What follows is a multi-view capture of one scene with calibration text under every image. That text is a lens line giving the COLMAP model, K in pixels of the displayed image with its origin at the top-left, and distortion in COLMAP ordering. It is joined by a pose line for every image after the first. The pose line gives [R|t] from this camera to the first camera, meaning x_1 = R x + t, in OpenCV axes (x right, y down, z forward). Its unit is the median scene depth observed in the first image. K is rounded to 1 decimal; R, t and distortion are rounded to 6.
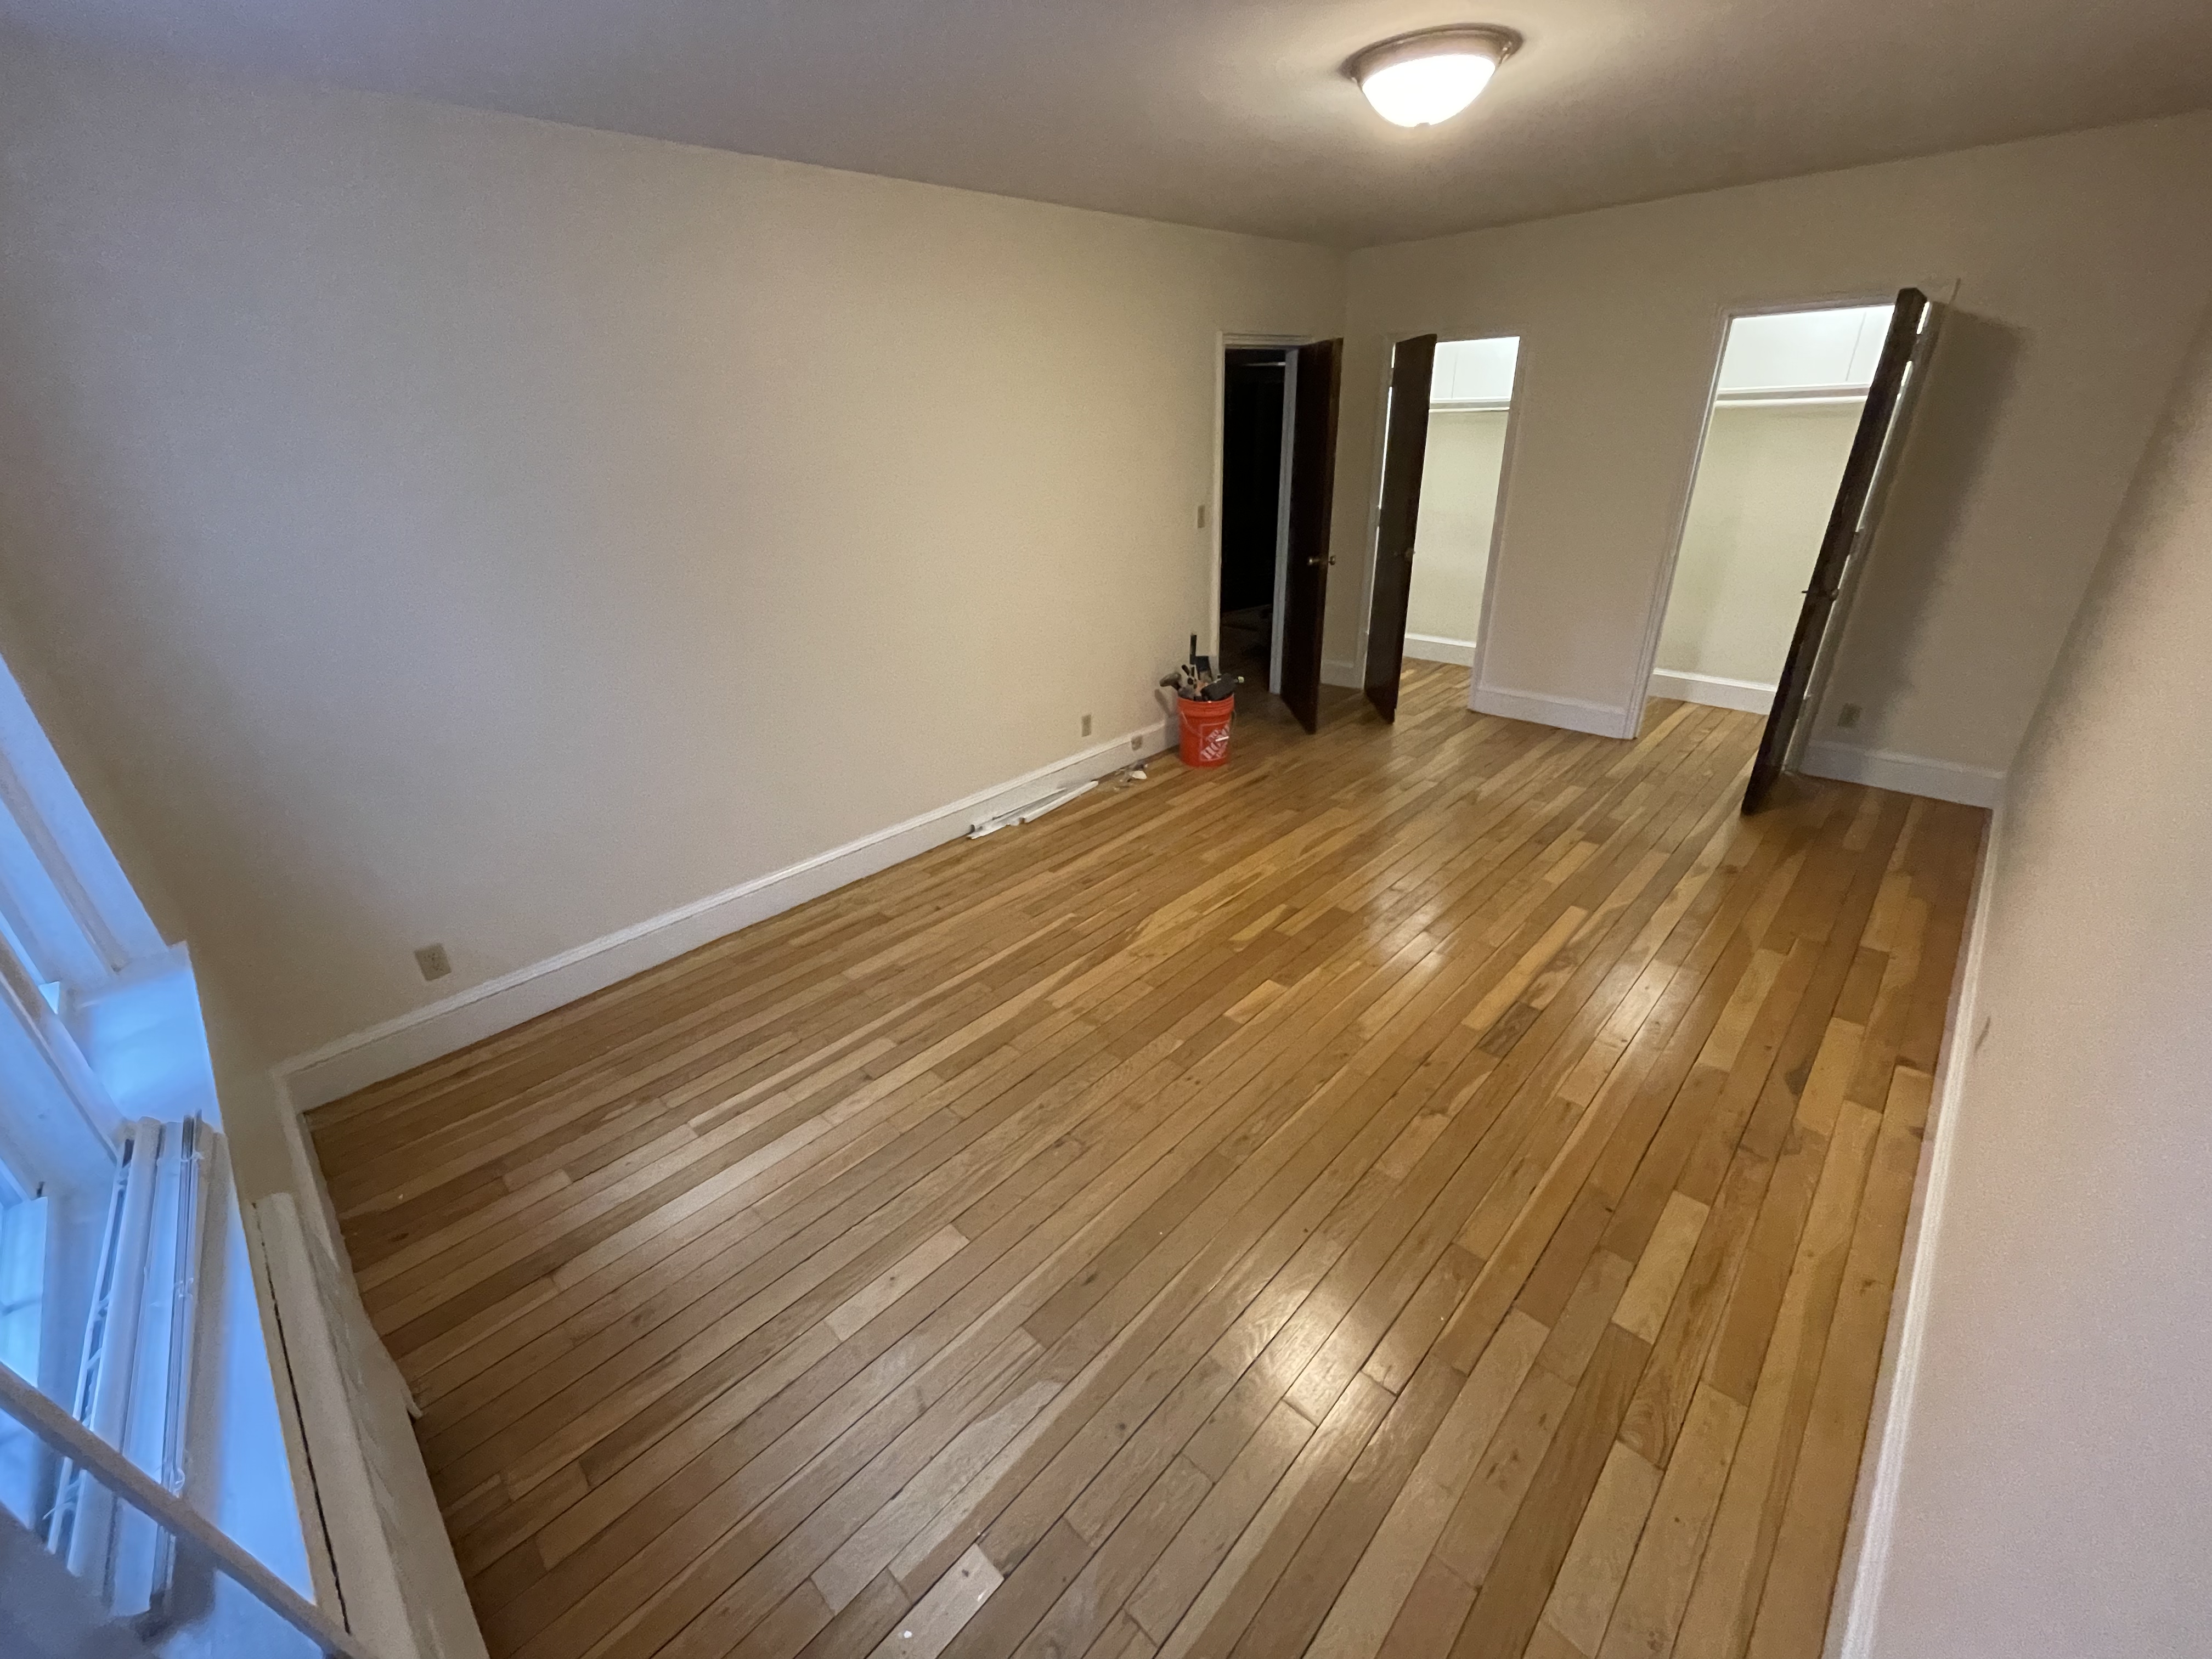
lens RADIAL K [[894.4, 0, 1103.4], [0, 894.4, 829.5], [0, 0, 1]] dist [0.000496, 0.000028]
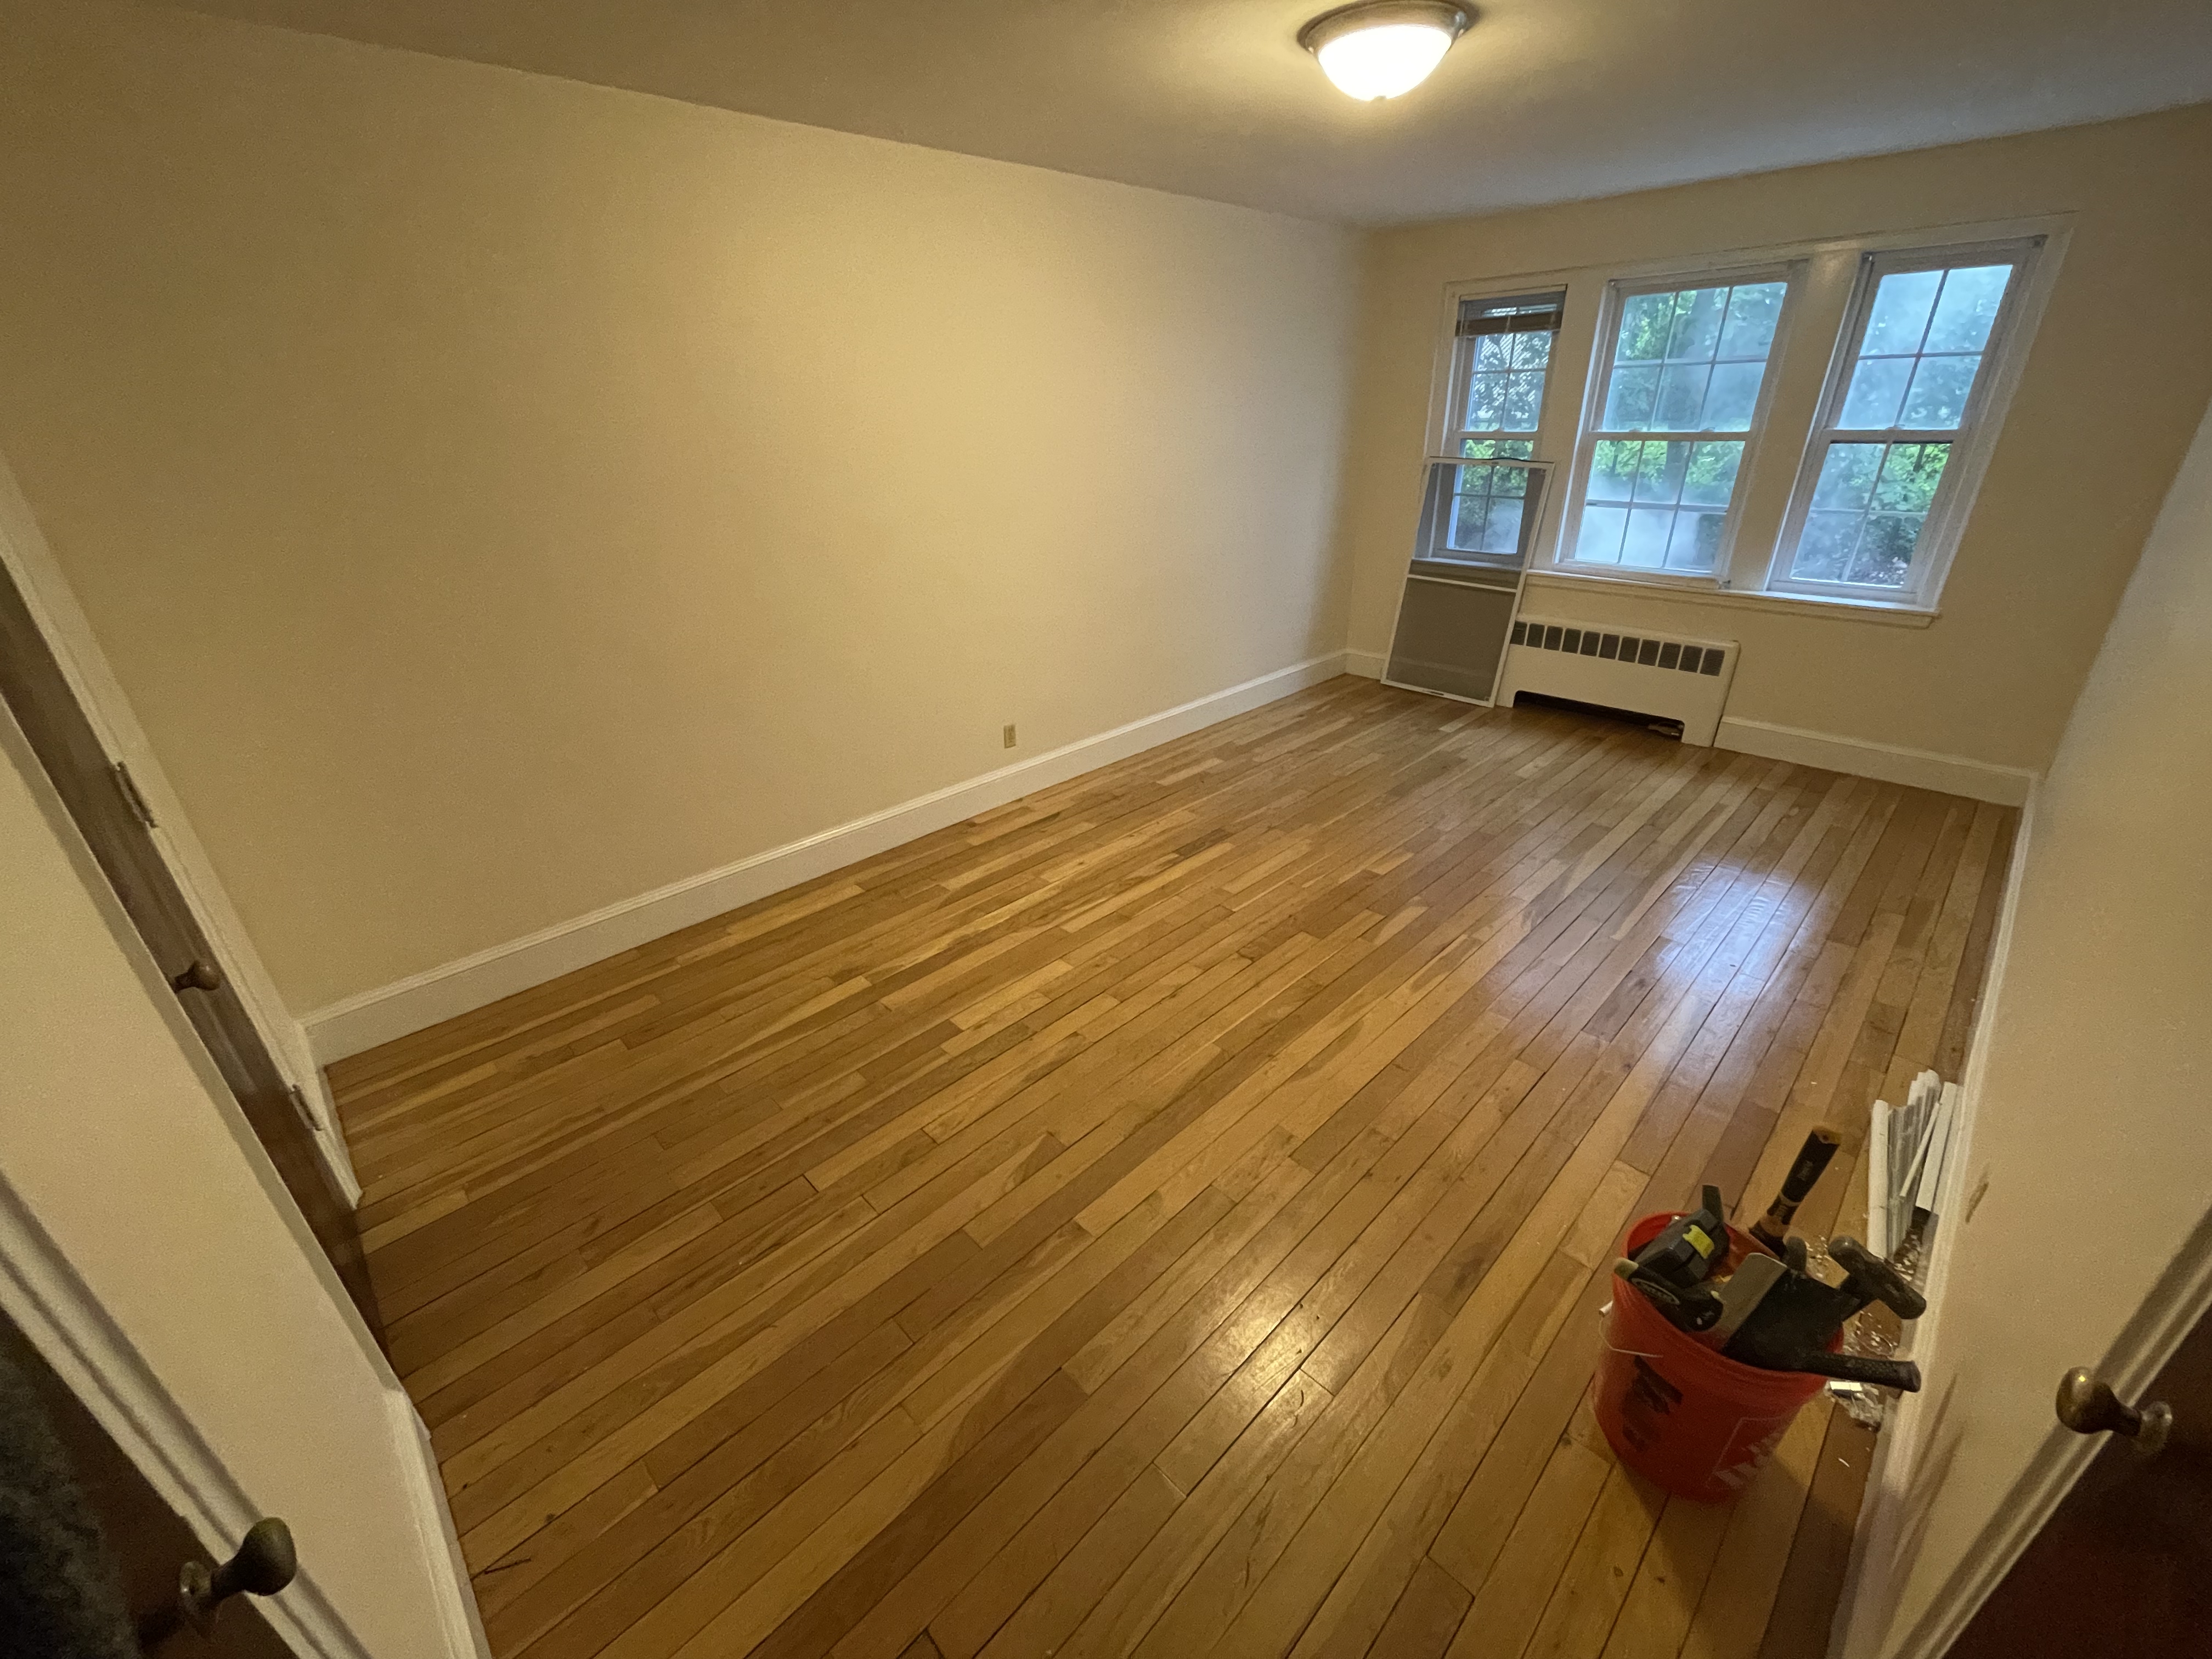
lens RADIAL K [[894.4, 0, 1108.8], [0, 894.4, 835.5], [0, 0, 1]] dist [0.000496, 0.000028]
pose [[-0.997725, 0.046853, 0.048469, 0.492409], [0.067137, 0.625687, 0.777180, -0.813032], [0.006087, 0.778666, -0.627410, 1.723155]]
